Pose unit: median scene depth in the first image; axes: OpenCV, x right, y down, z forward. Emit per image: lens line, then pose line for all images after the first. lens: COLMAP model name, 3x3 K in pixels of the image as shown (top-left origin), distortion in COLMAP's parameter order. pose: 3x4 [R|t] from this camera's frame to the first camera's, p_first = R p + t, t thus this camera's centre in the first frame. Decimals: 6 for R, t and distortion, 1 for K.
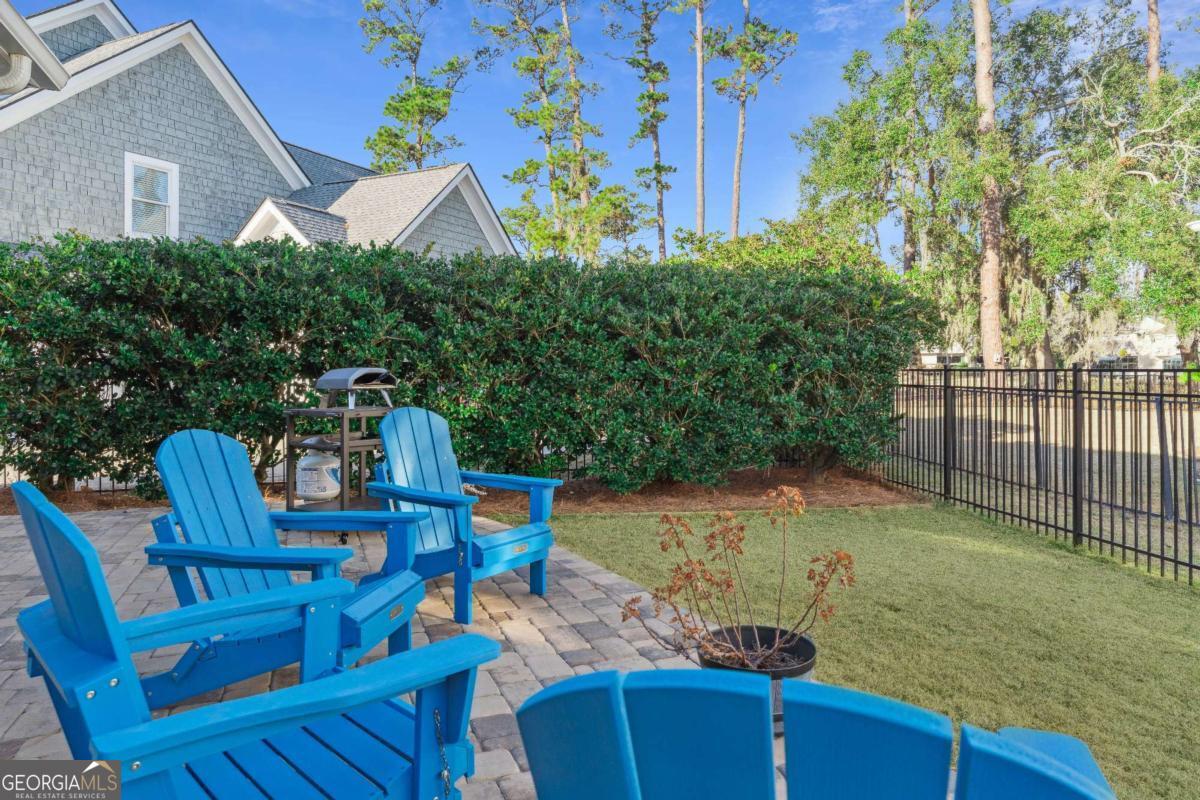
lens RADIAL K [[767.4, 0, 598.1], [0, 767.4, 366.1], [0, 0, 1]] dist [0.000031, 0.000764]
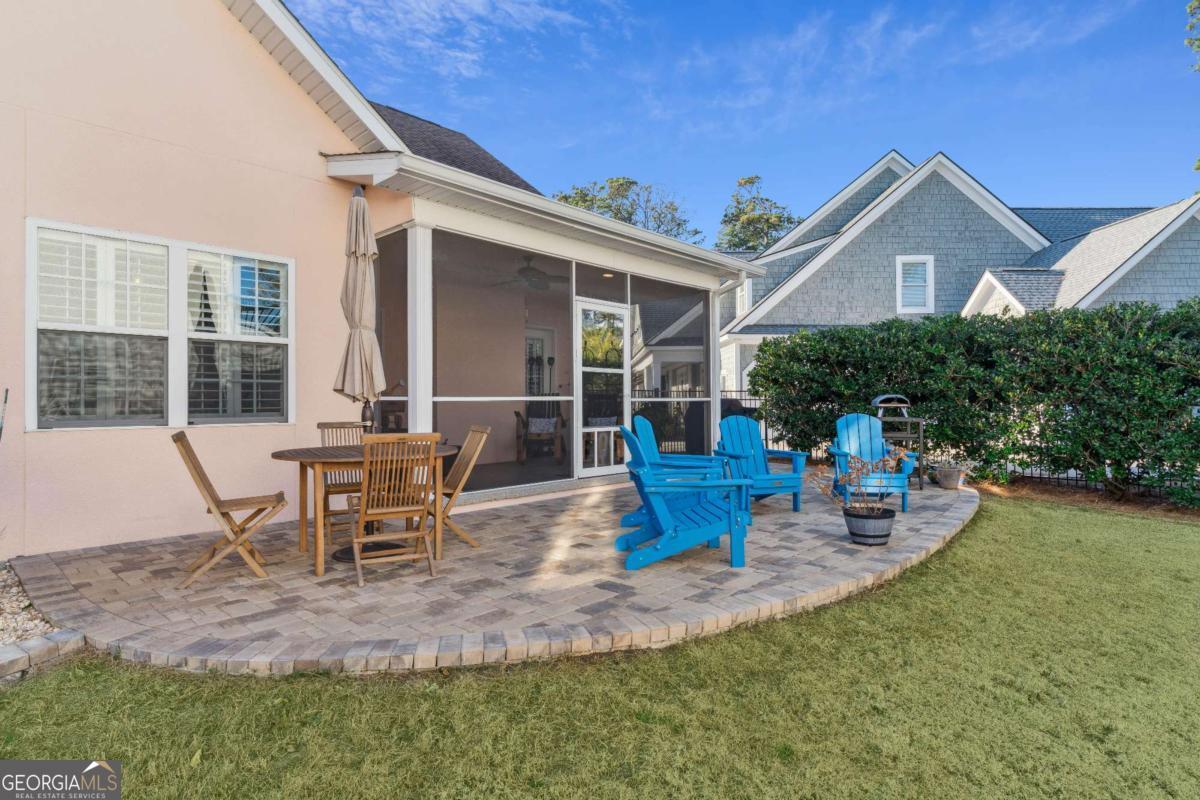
lens RADIAL K [[641.9, 0, 600.0], [0, 641.9, 400.0], [0, 0, 1]] dist [0.002837, 0.000362]
pose [[0.445950, 0.002458, -0.895054, 0.272082], [0.002780, 0.999988, 0.004132, 0.002301], [0.895053, -0.004331, 0.445938, -0.105885]]
